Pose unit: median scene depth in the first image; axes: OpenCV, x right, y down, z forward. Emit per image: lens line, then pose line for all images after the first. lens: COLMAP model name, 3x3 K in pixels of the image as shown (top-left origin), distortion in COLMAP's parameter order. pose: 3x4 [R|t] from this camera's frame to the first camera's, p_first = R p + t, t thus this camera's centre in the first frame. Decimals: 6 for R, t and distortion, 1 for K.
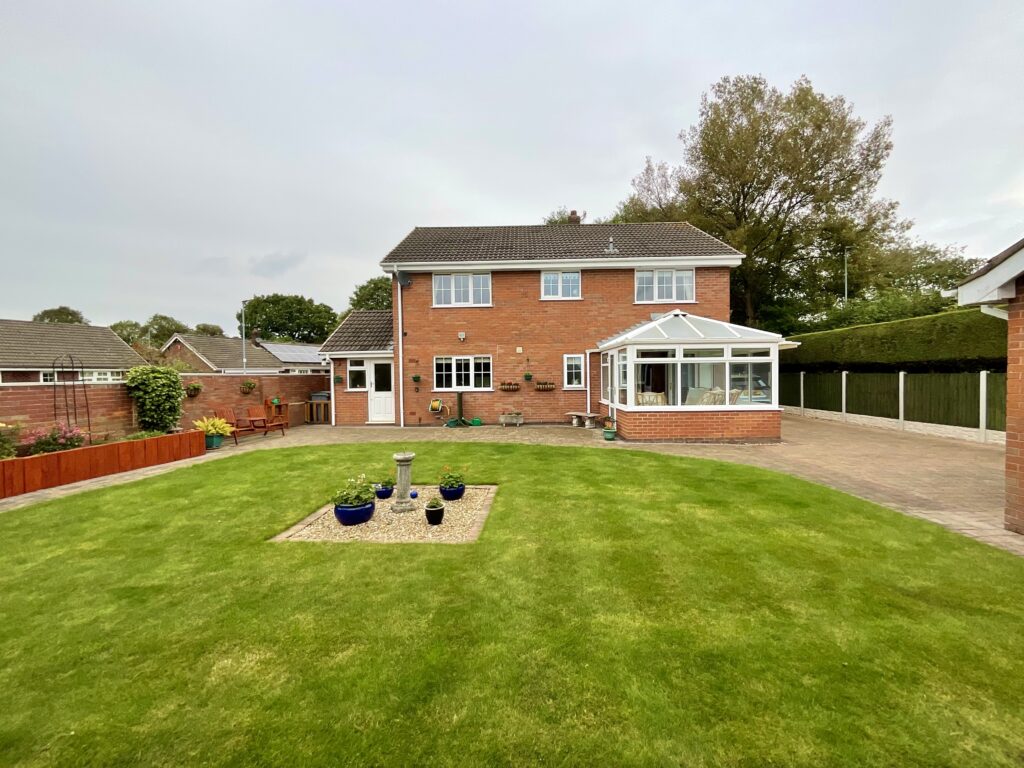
lens RADIAL K [[416.2, 0, 513.9], [0, 416.2, 382.7], [0, 0, 1]] dist [0.007624, -0.000209]
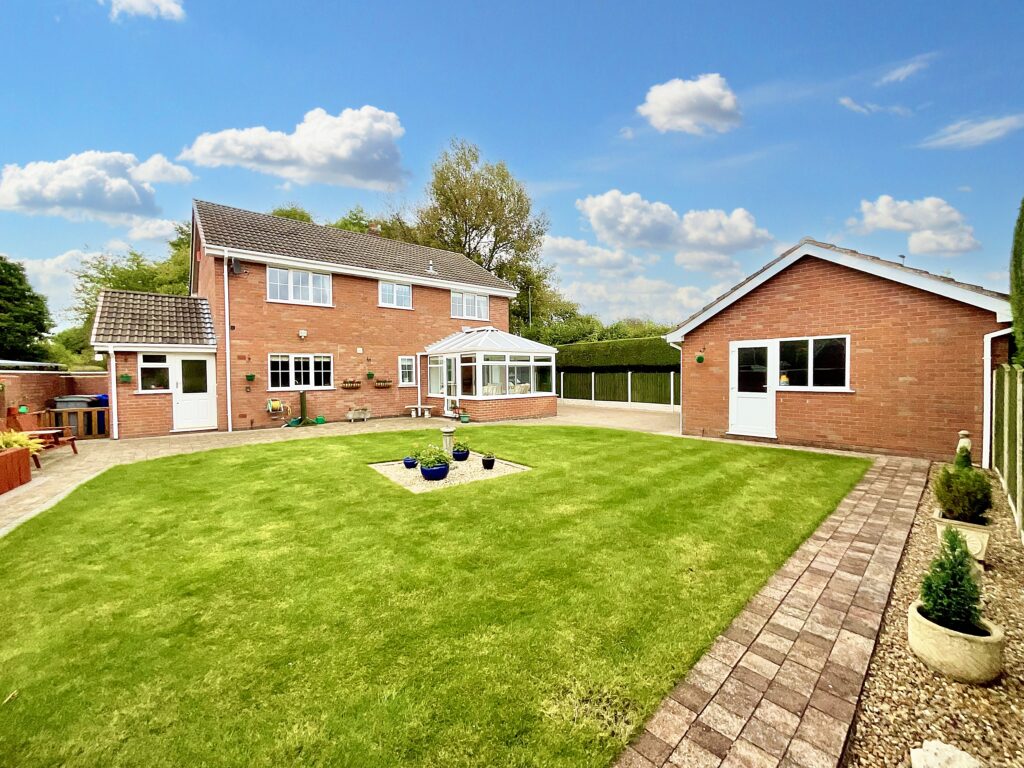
lens RADIAL K [[416.2, 0, 509.4], [0, 416.2, 381.1], [0, 0, 1]] dist [0.007624, -0.000209]
pose [[0.756748, -0.008512, 0.653651, -0.397920], [0.014301, 0.999891, -0.003535, 0.009529], [-0.653550, 0.012023, 0.756788, -0.064542]]
